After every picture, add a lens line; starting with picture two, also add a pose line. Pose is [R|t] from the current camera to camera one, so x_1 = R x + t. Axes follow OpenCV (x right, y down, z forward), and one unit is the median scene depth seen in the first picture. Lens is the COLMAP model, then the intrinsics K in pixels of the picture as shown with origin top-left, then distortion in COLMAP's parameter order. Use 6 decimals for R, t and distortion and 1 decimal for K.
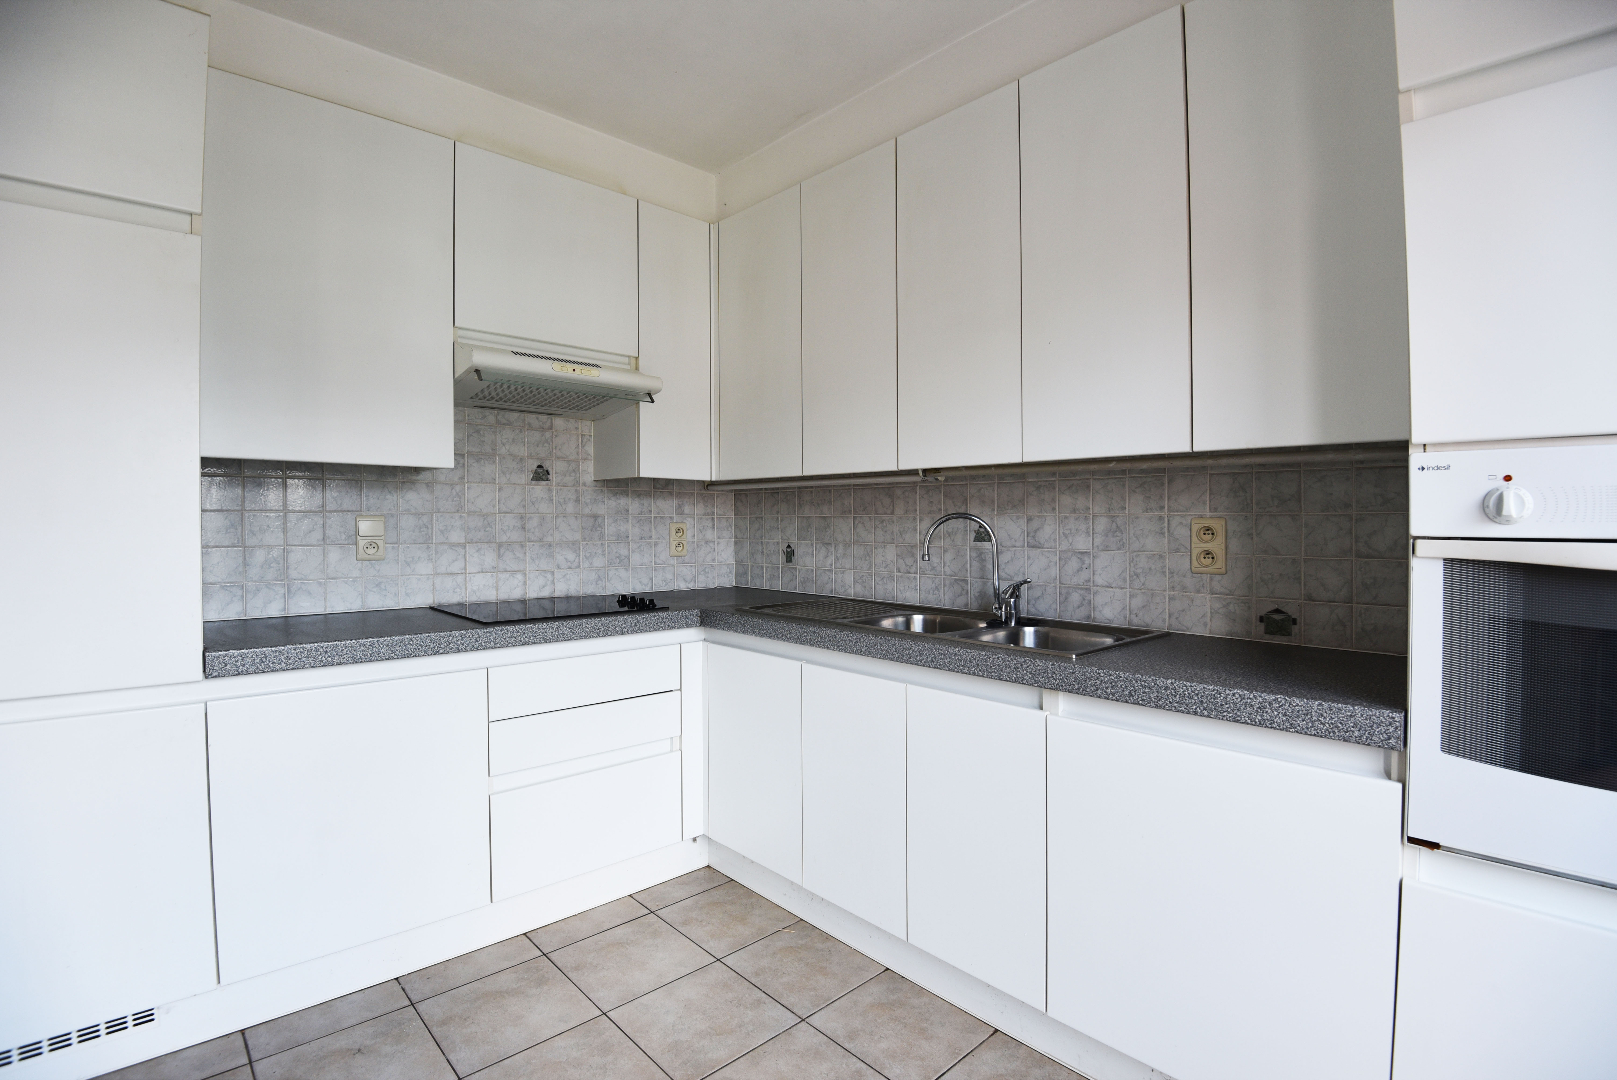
lens RADIAL K [[745.1, 0, 806.9], [0, 745.1, 531.0], [0, 0, 1]] dist [-0.025024, -0.002276]
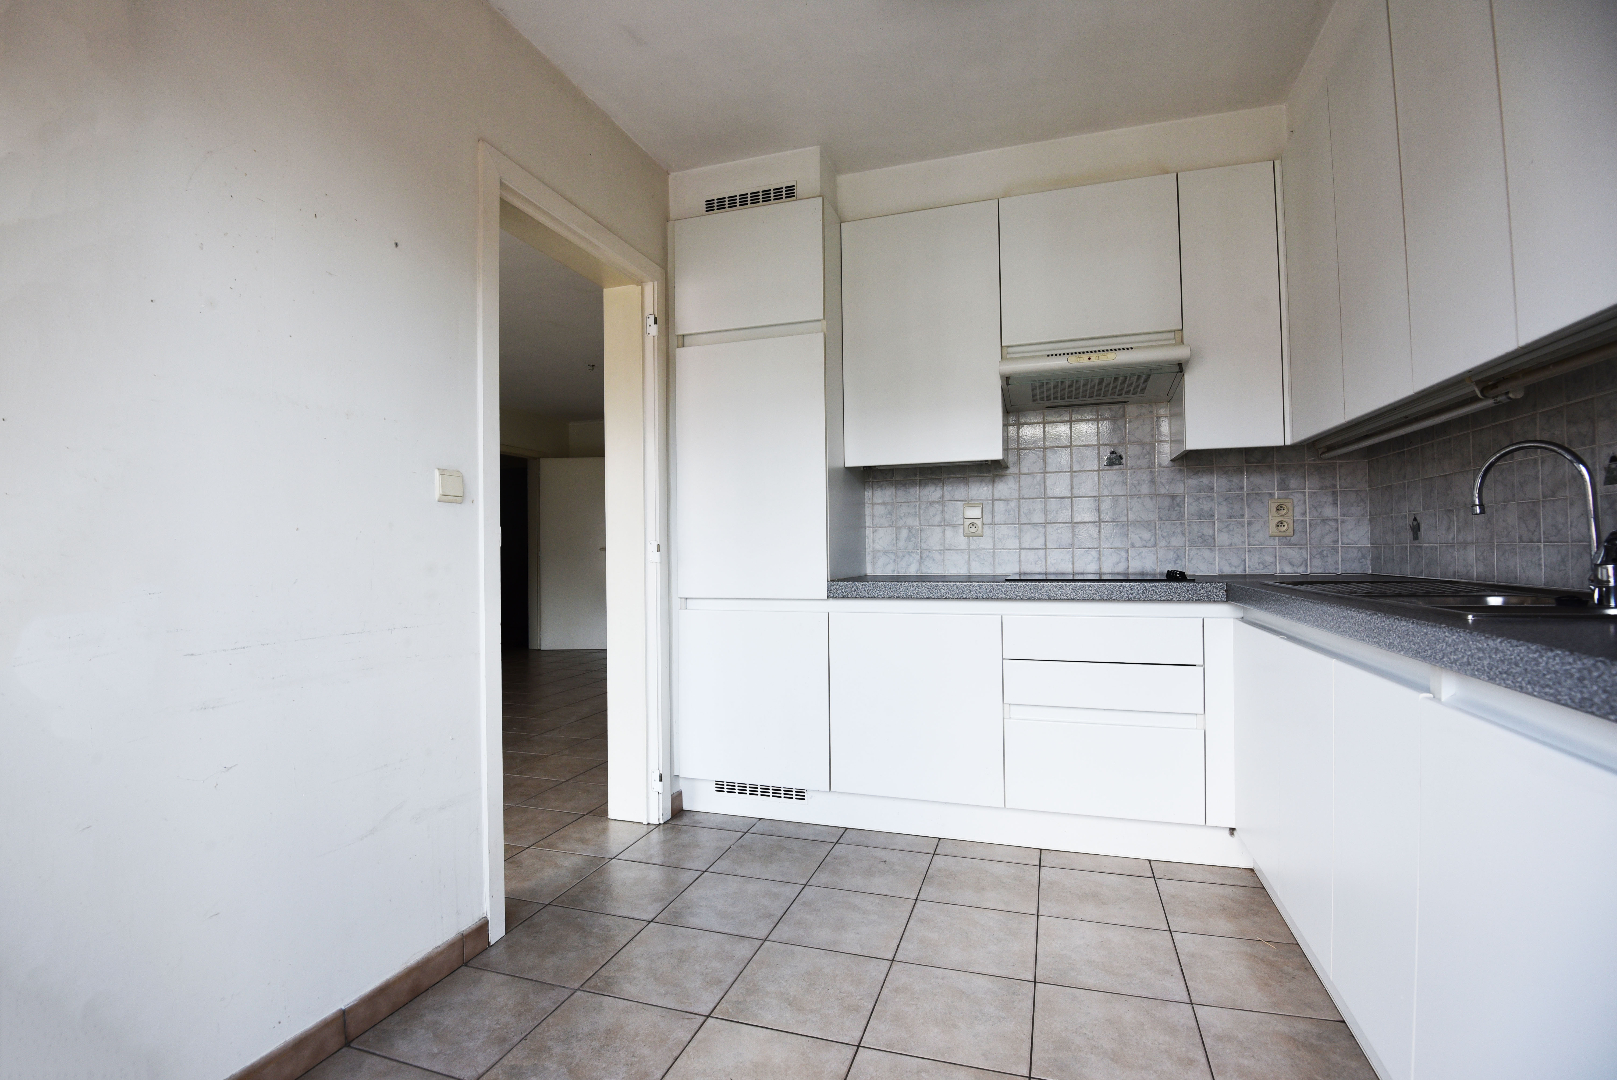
lens RADIAL K [[745.1, 0, 806.3], [0, 745.1, 542.7], [0, 0, 1]] dist [-0.025024, -0.002276]
pose [[0.496046, -0.014873, -0.868169, 0.350648], [0.003415, 0.999879, -0.015179, 0.059173], [0.868289, 0.004565, 0.496037, 0.073427]]
